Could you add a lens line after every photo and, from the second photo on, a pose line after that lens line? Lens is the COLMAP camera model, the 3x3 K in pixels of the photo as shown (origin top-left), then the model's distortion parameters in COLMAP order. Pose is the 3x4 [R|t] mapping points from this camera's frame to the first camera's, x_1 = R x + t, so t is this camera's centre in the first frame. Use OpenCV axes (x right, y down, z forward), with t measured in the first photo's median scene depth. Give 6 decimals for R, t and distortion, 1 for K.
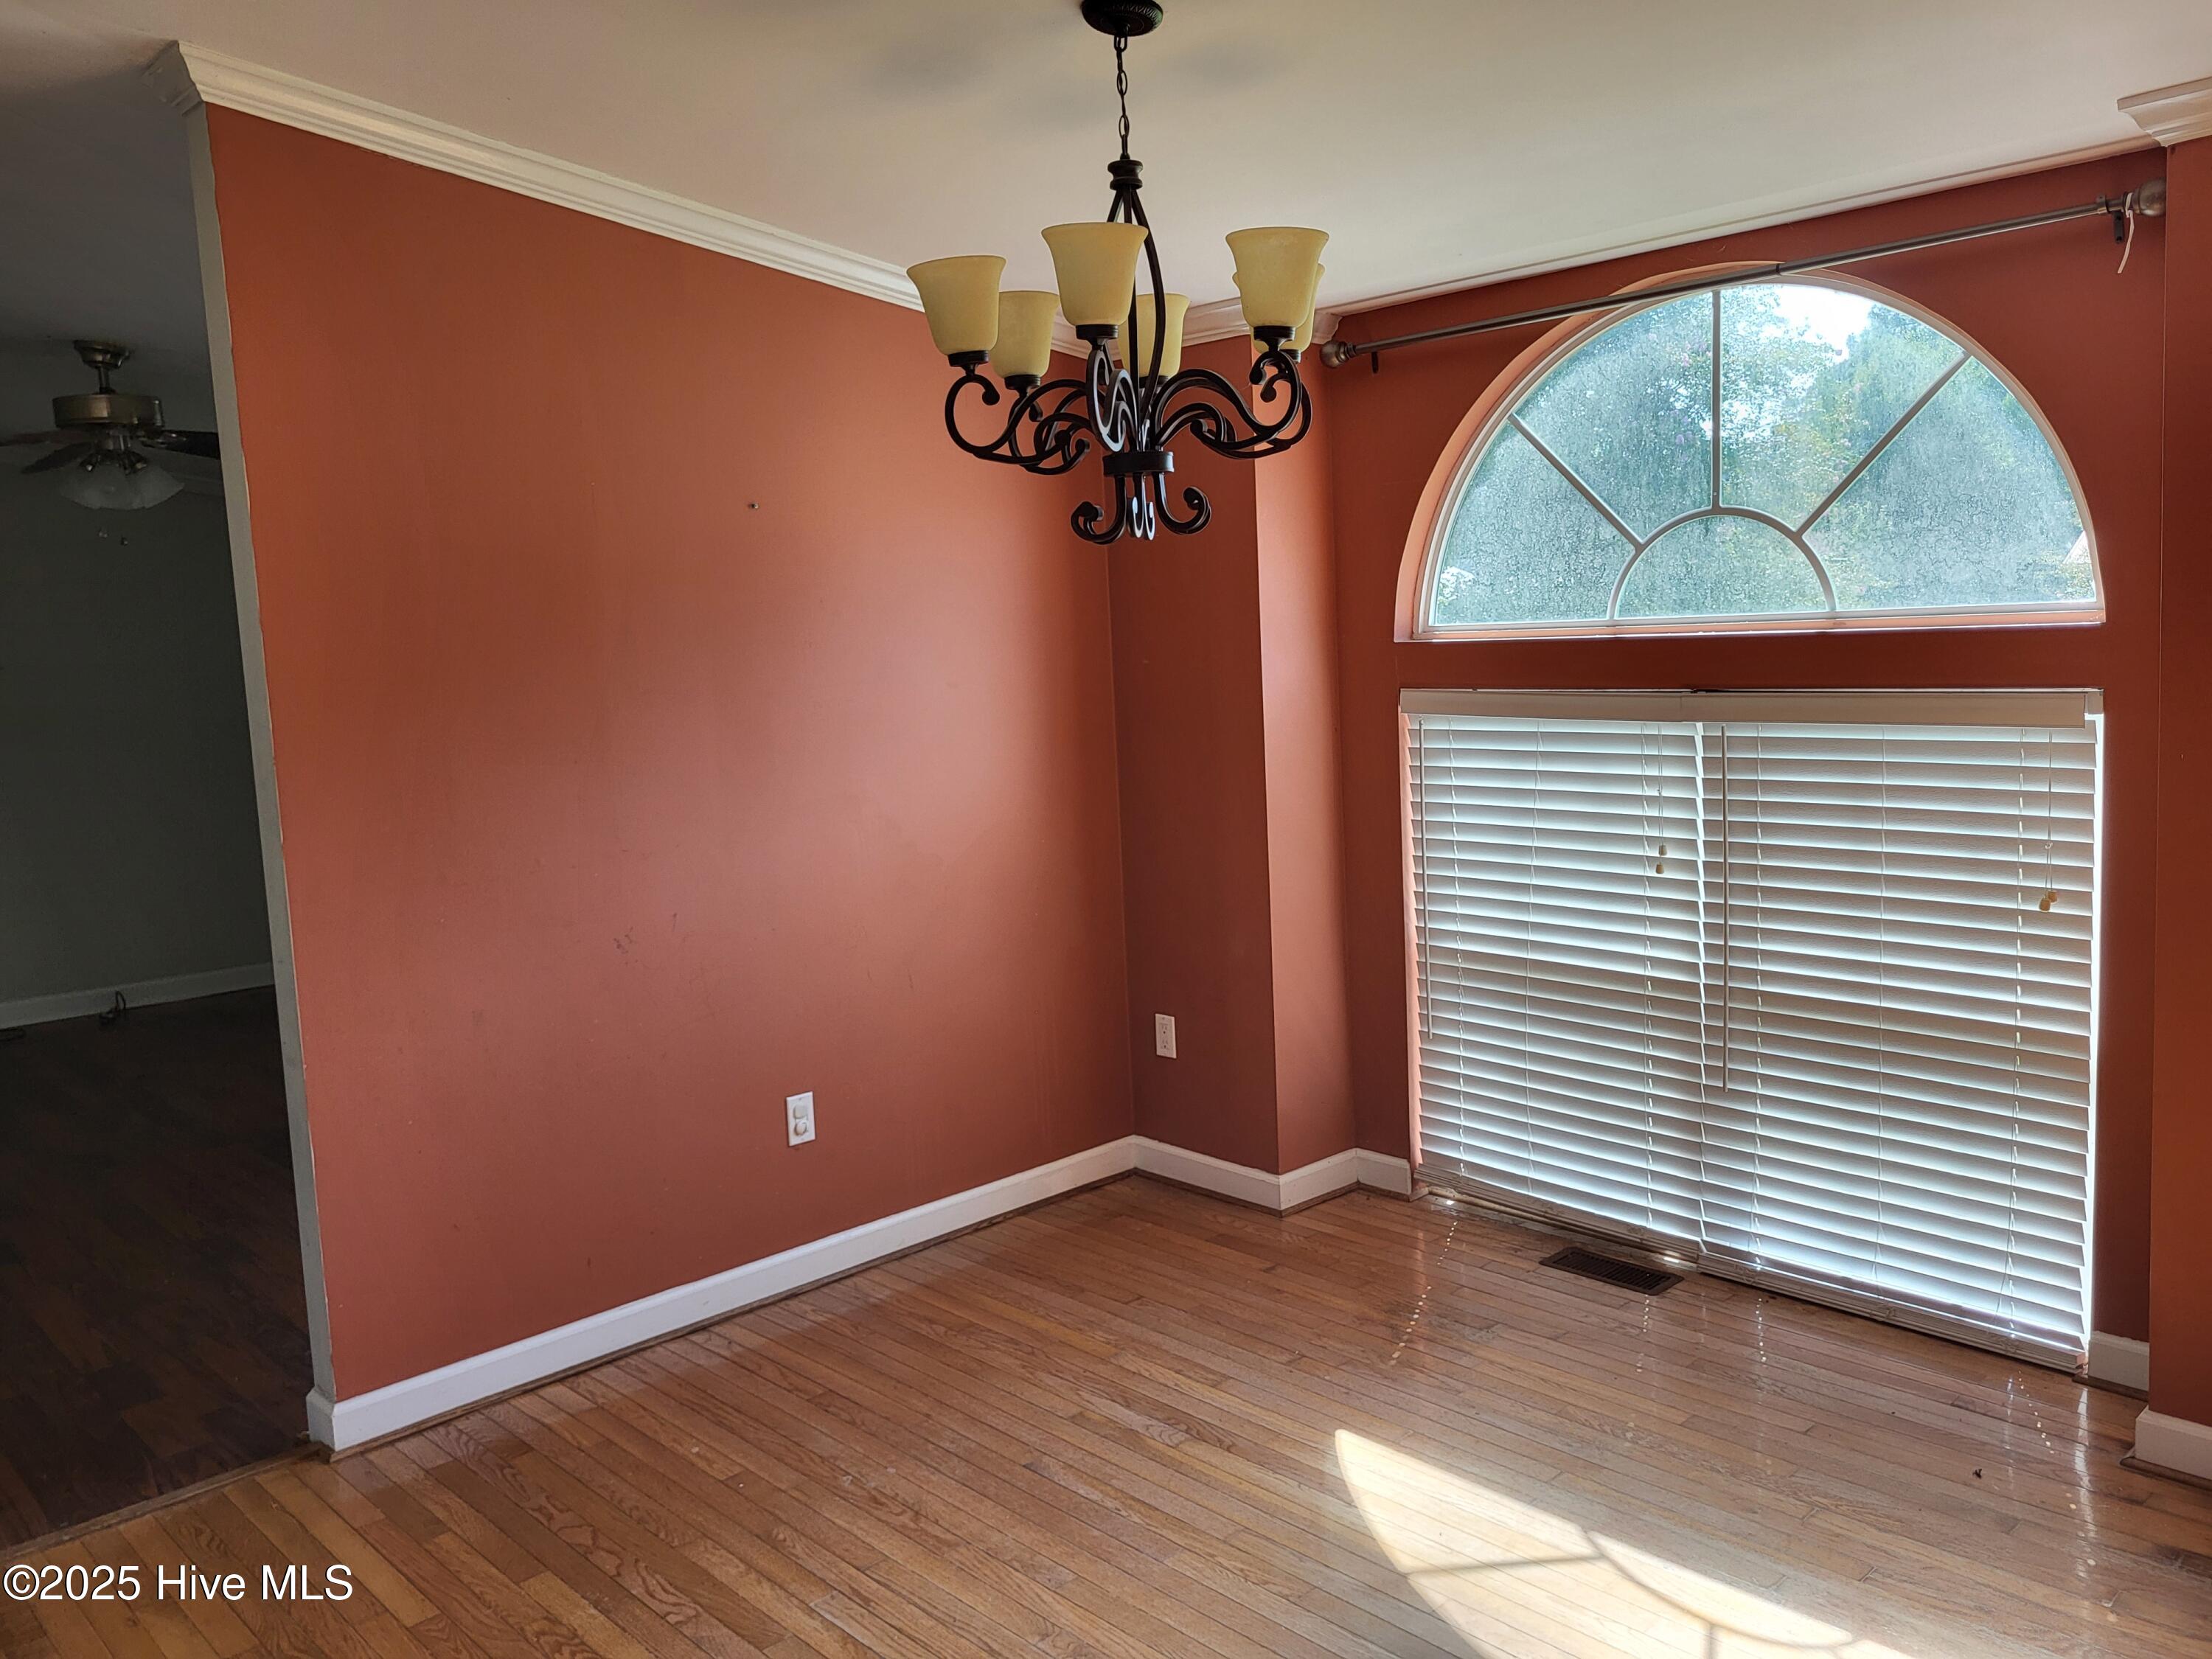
lens RADIAL K [[1702.1, 0, 1110.9], [0, 1702.1, 809.7], [0, 0, 1]] dist [0.044725, -0.032360]
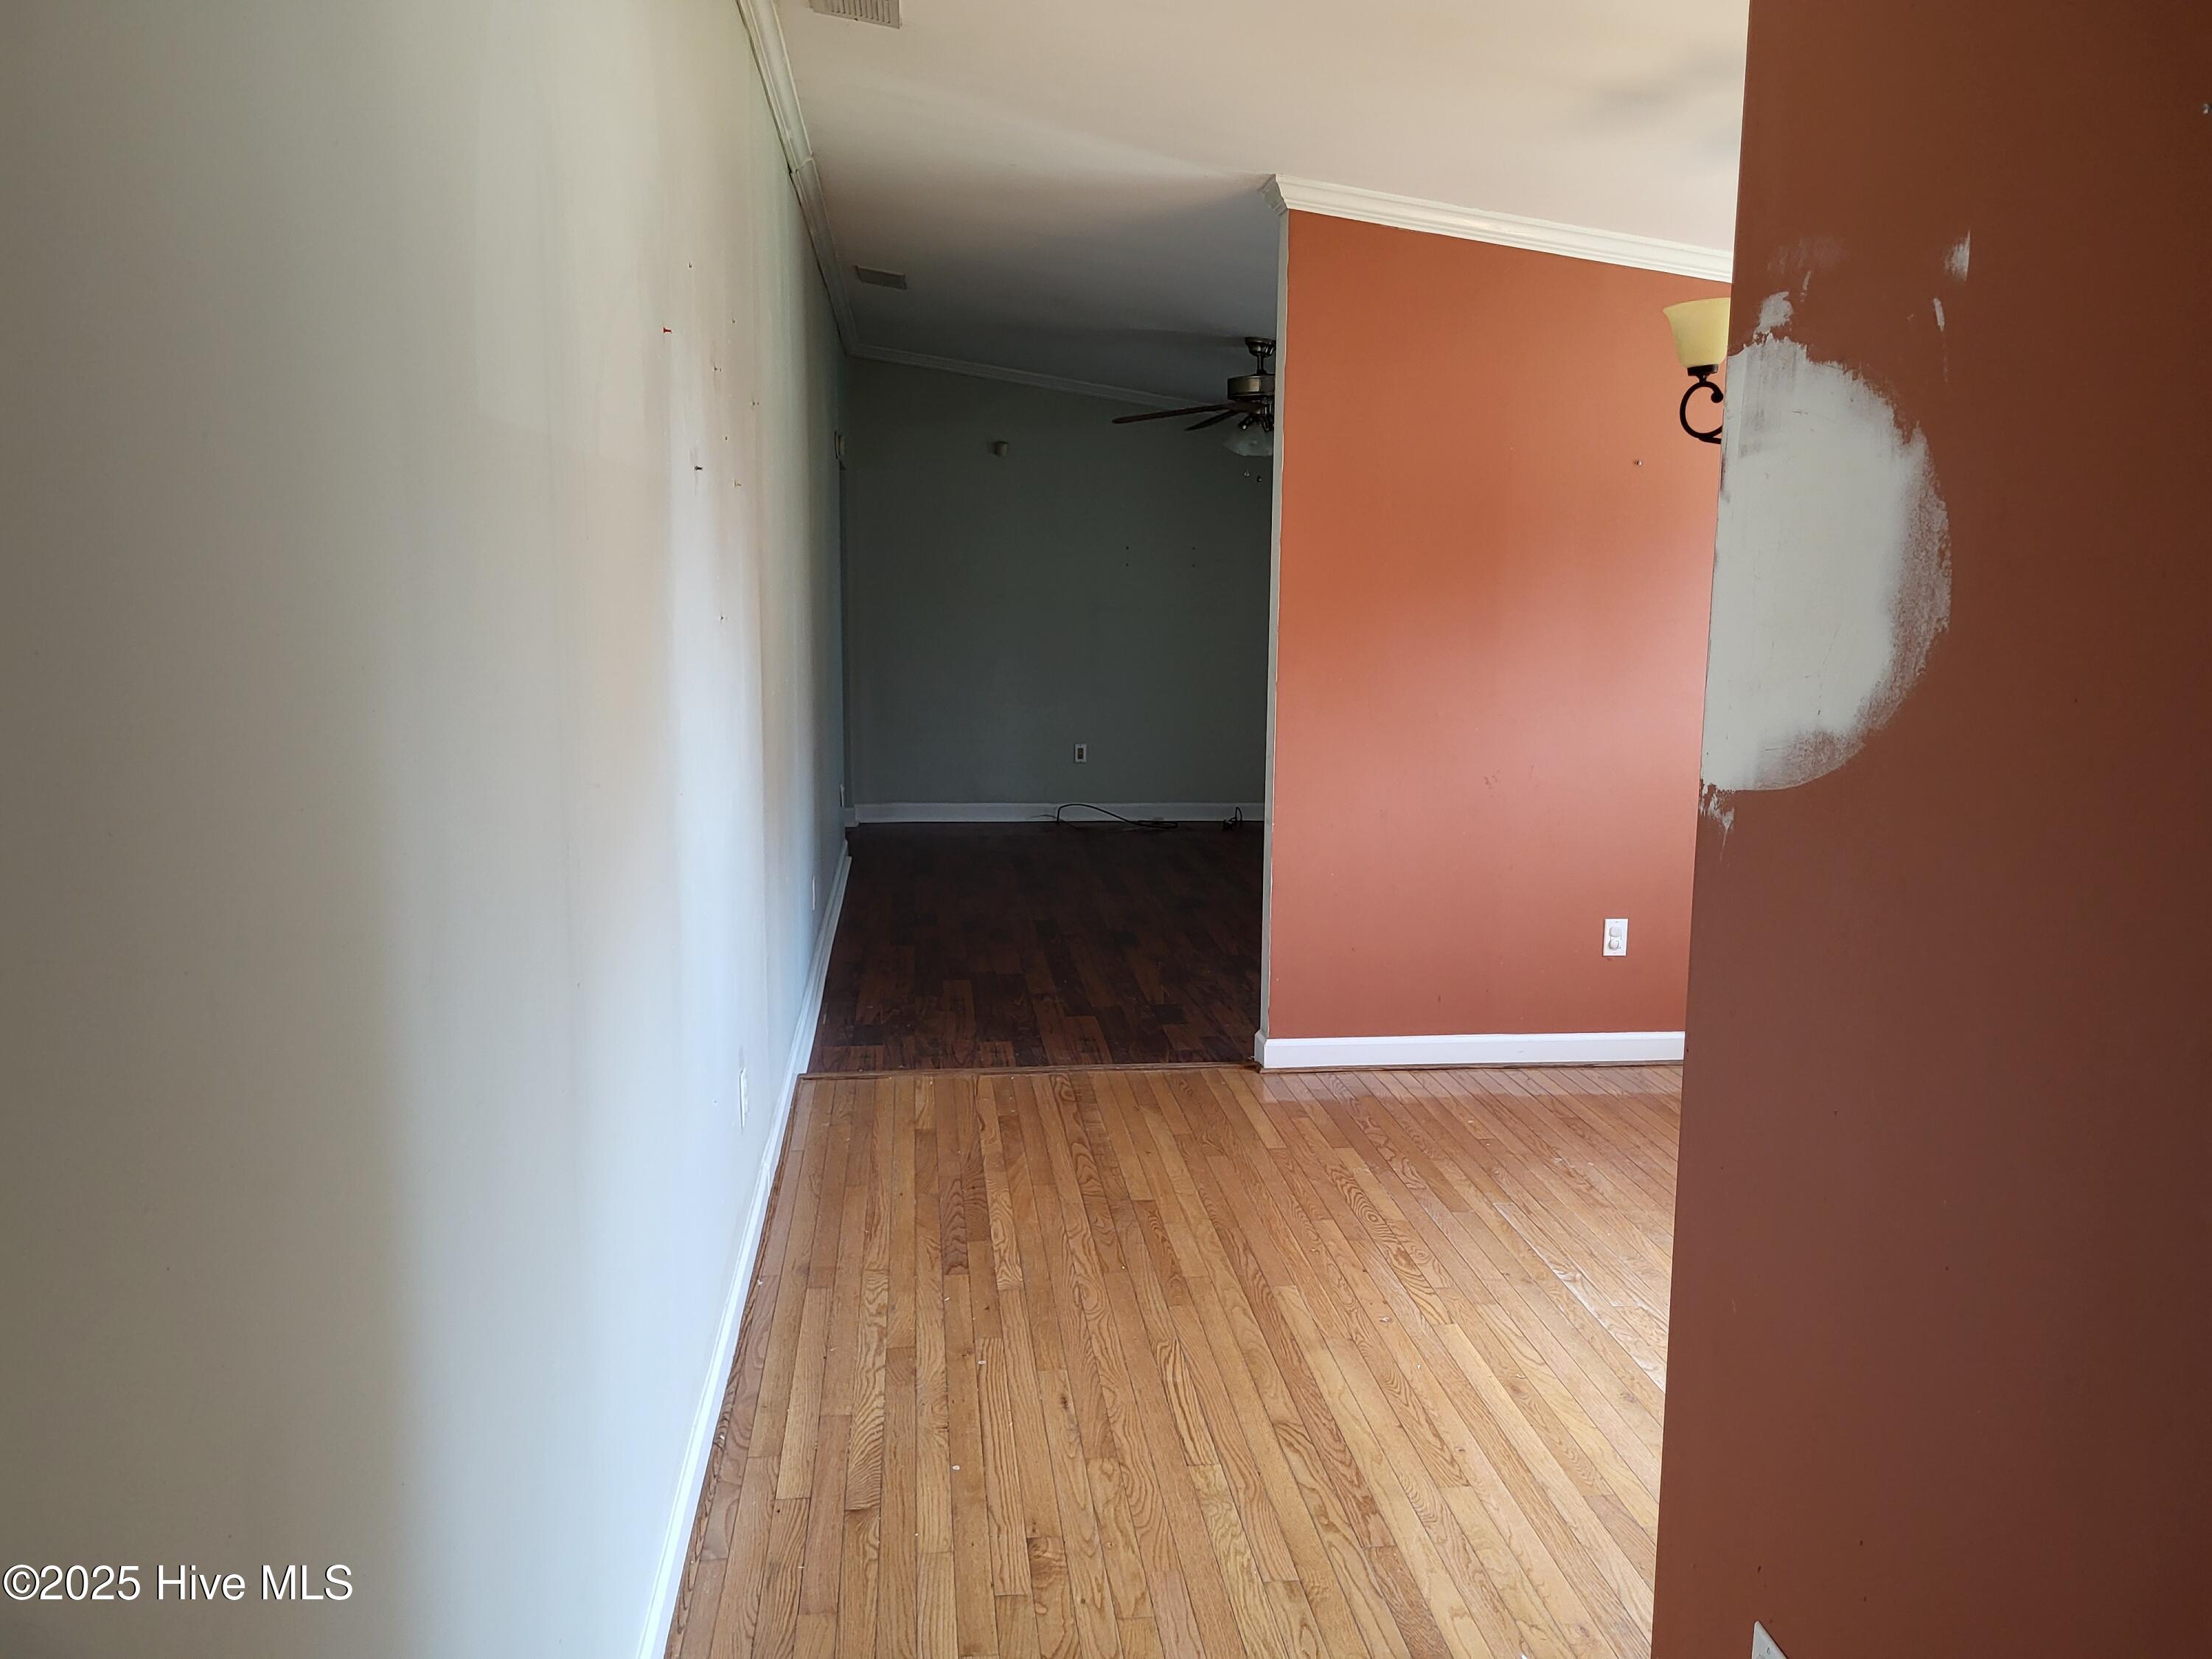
lens RADIAL K [[1702.1, 0, 1107.2], [0, 1702.1, 832.0], [0, 0, 1]] dist [0.044725, -0.032360]
pose [[0.794715, 0.141810, -0.590184, 0.332920], [-0.108965, 0.989861, 0.091118, 0.030303], [0.597122, -0.008103, 0.802110, -0.346581]]
